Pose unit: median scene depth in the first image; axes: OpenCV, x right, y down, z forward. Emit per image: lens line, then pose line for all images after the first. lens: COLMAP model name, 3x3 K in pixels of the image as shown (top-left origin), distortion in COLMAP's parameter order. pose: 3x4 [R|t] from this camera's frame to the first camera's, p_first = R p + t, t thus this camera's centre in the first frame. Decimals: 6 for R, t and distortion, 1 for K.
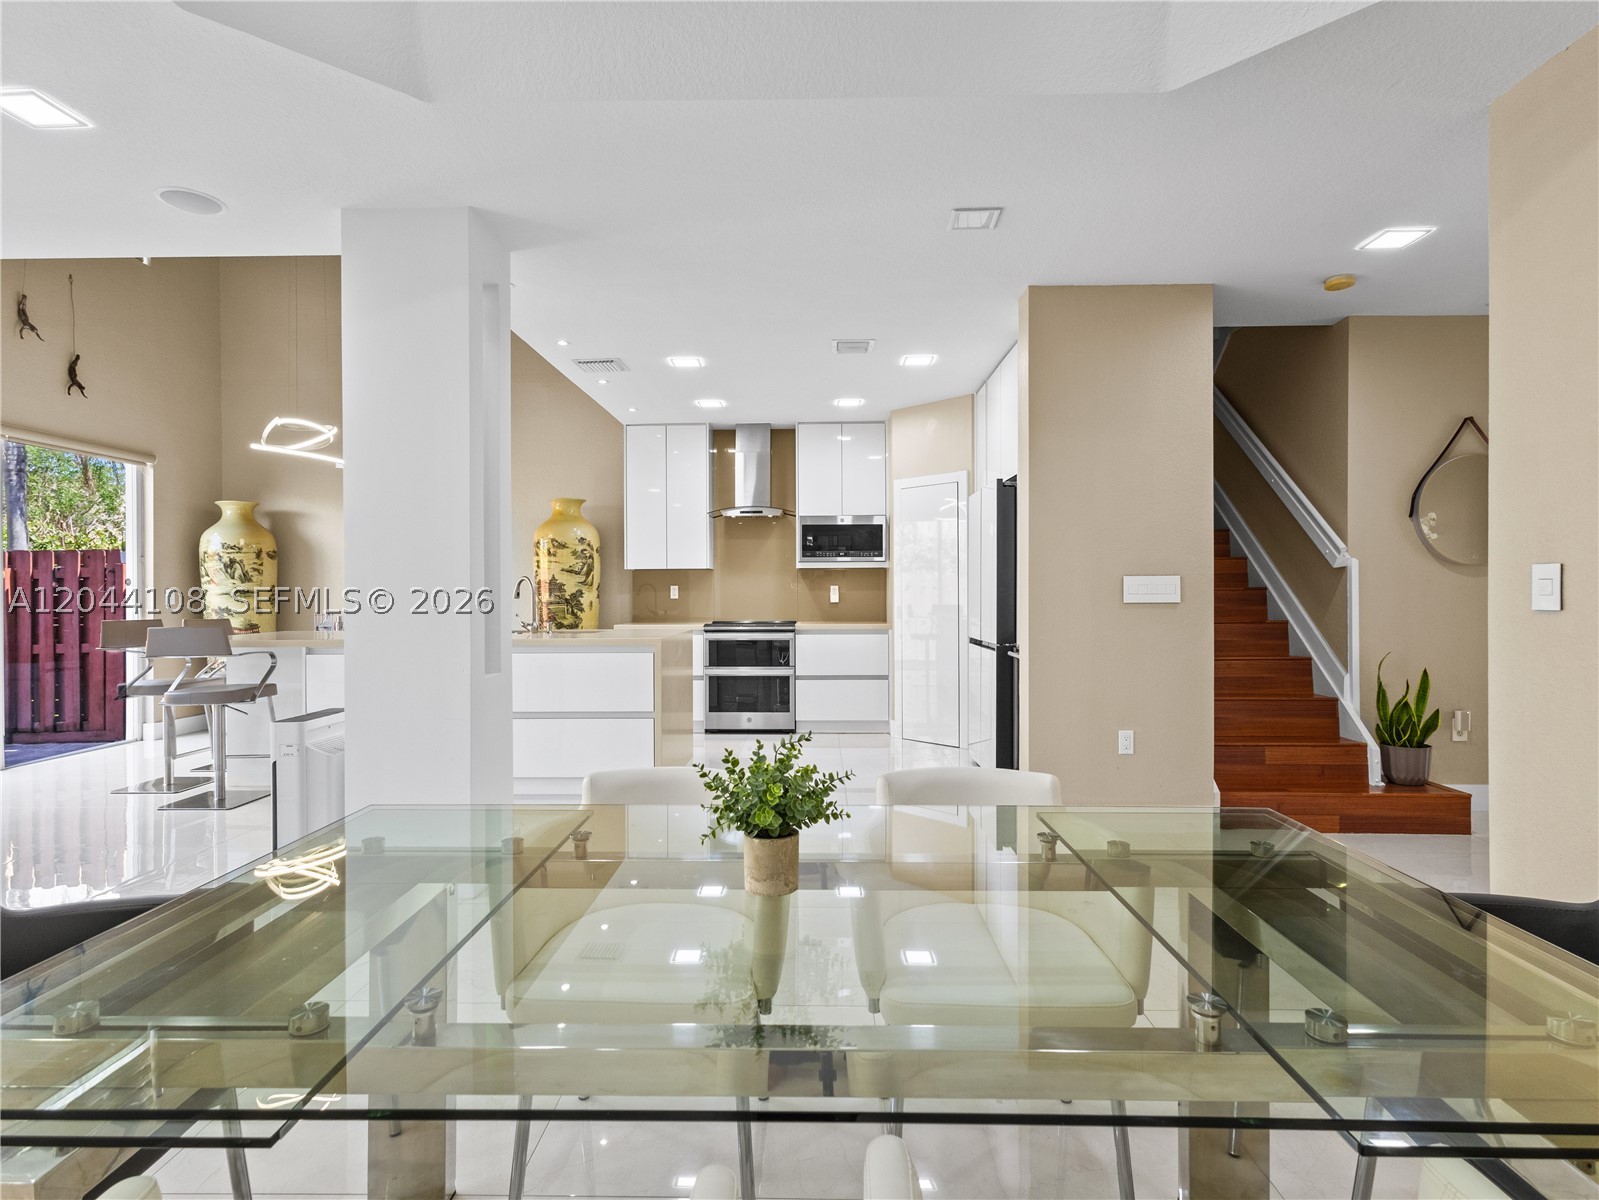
lens RADIAL K [[840.8, 0, 802.1], [0, 840.8, 588.8], [0, 0, 1]] dist [-0.002333, 0.009919]
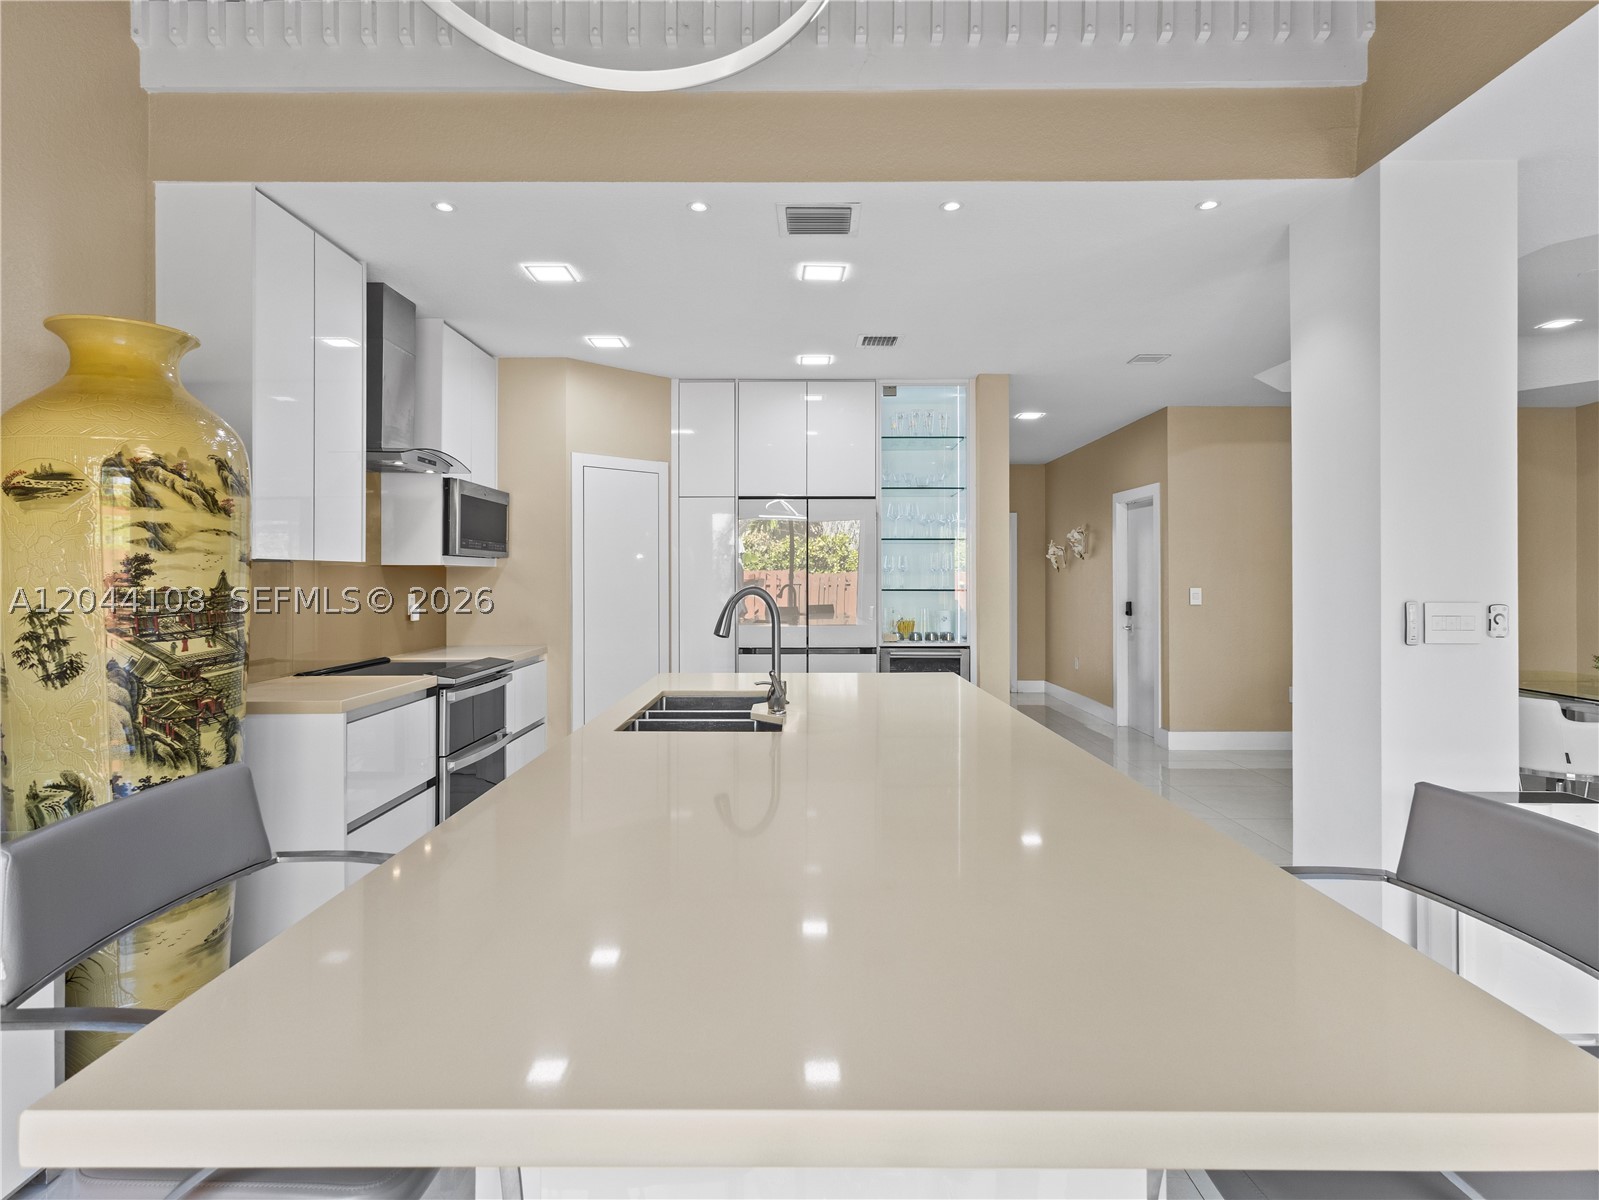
lens RADIAL K [[855.8, 0, 801.3], [0, 855.8, 572.4], [0, 0, 1]] dist [0.005217, 0.002244]
pose [[-0.022953, 0.011050, 0.999675, -0.764181], [-0.004803, 0.999926, -0.011163, -0.017189], [-0.999725, -0.005058, -0.022898, 0.952462]]
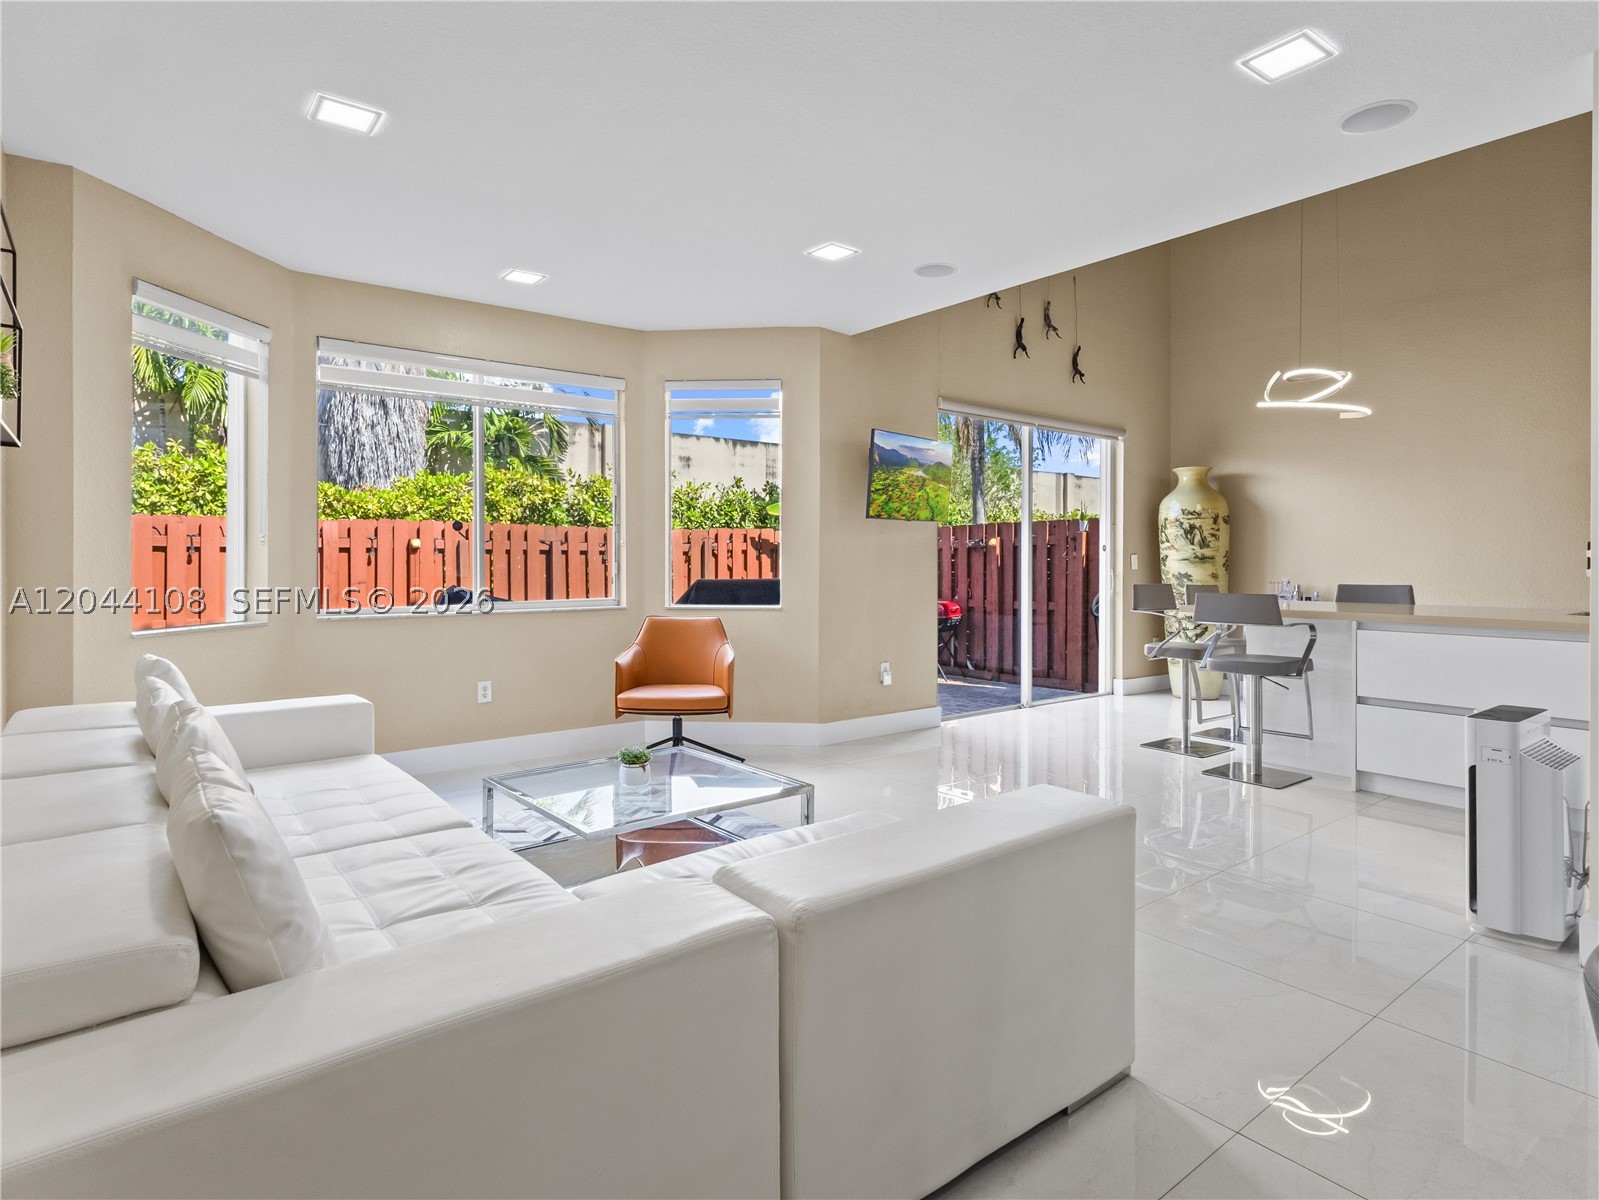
lens RADIAL K [[867.1, 0, 789.7], [0, 867.1, 561.7], [0, 0, 1]] dist [0.003176, 0.001435]
pose [[0.630757, 0.007606, -0.775943, -0.216240], [-0.001422, 0.999962, 0.008646, 0.000294], [0.775979, -0.004350, 0.630743, -0.029861]]
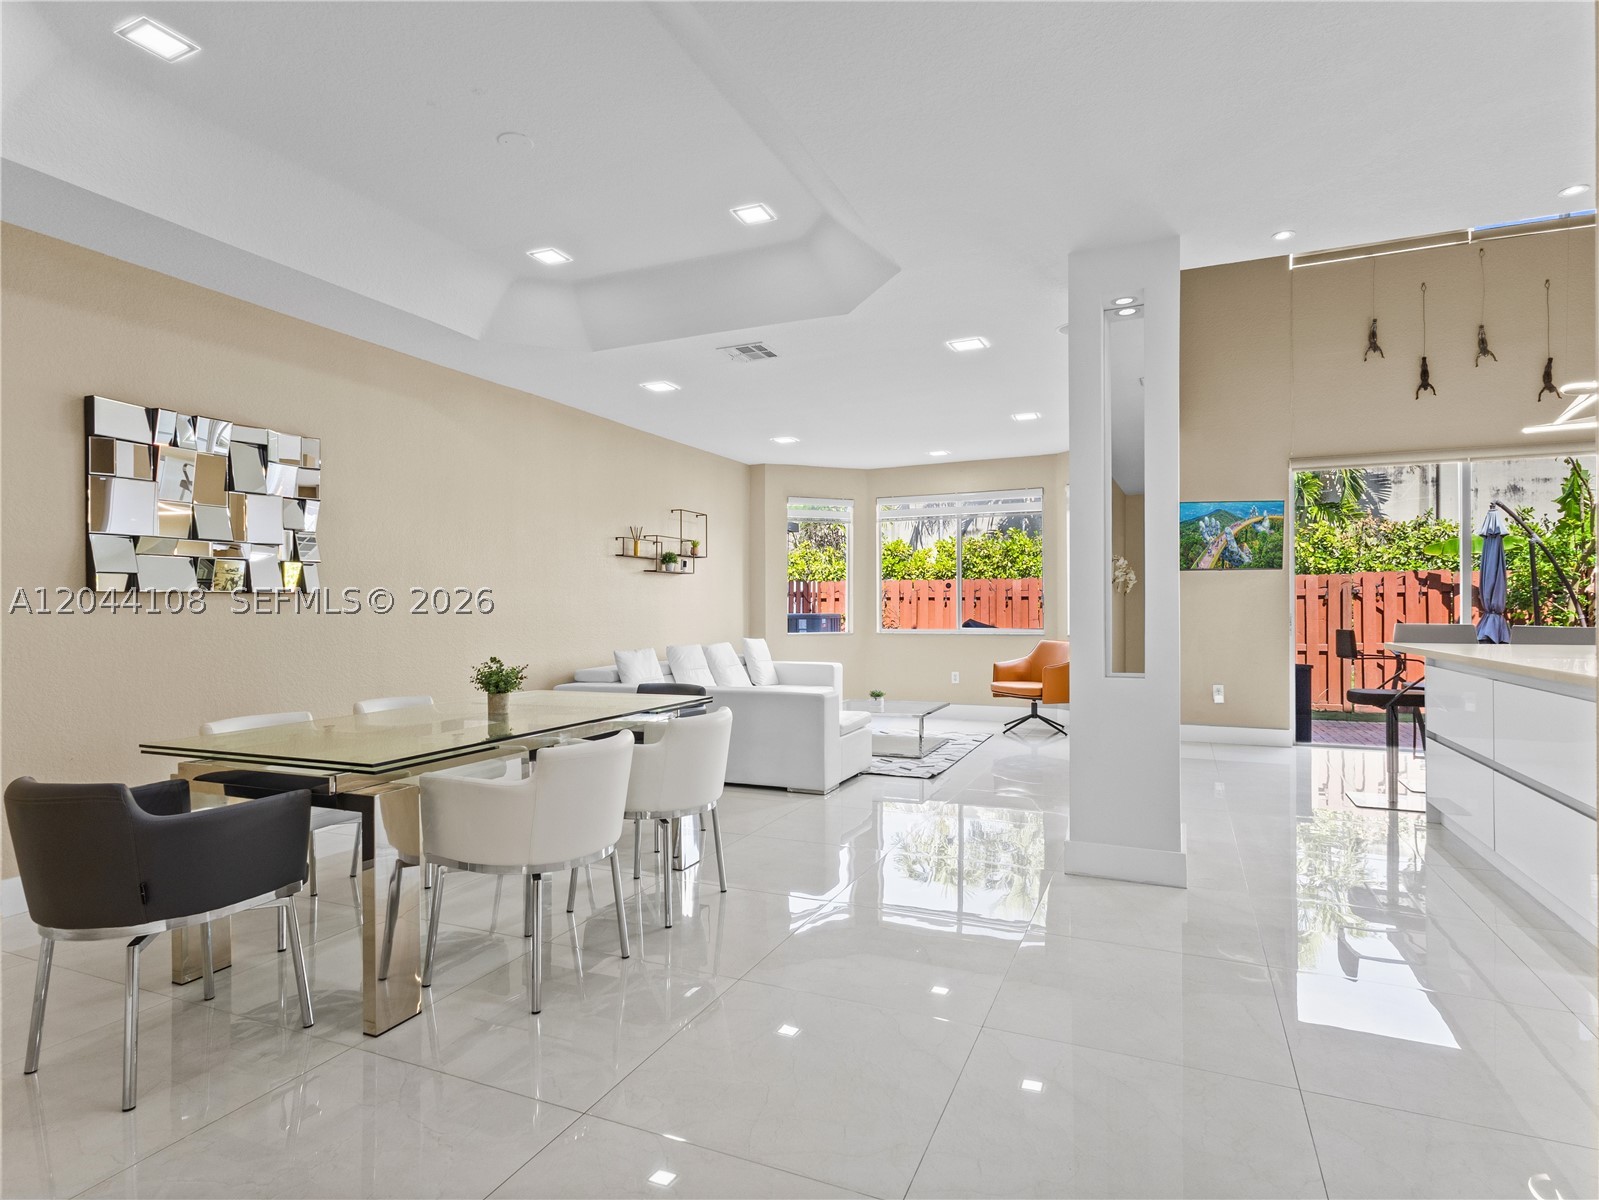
lens RADIAL K [[848.5, 0, 802.3], [0, 848.5, 605.4], [0, 0, 1]] dist [0.003611, 0.002405]
pose [[-0.380667, 0.004387, -0.924702, 0.434123], [0.010038, 0.999949, 0.000612, 0.005071], [0.924658, -0.009049, -0.380692, 0.605351]]
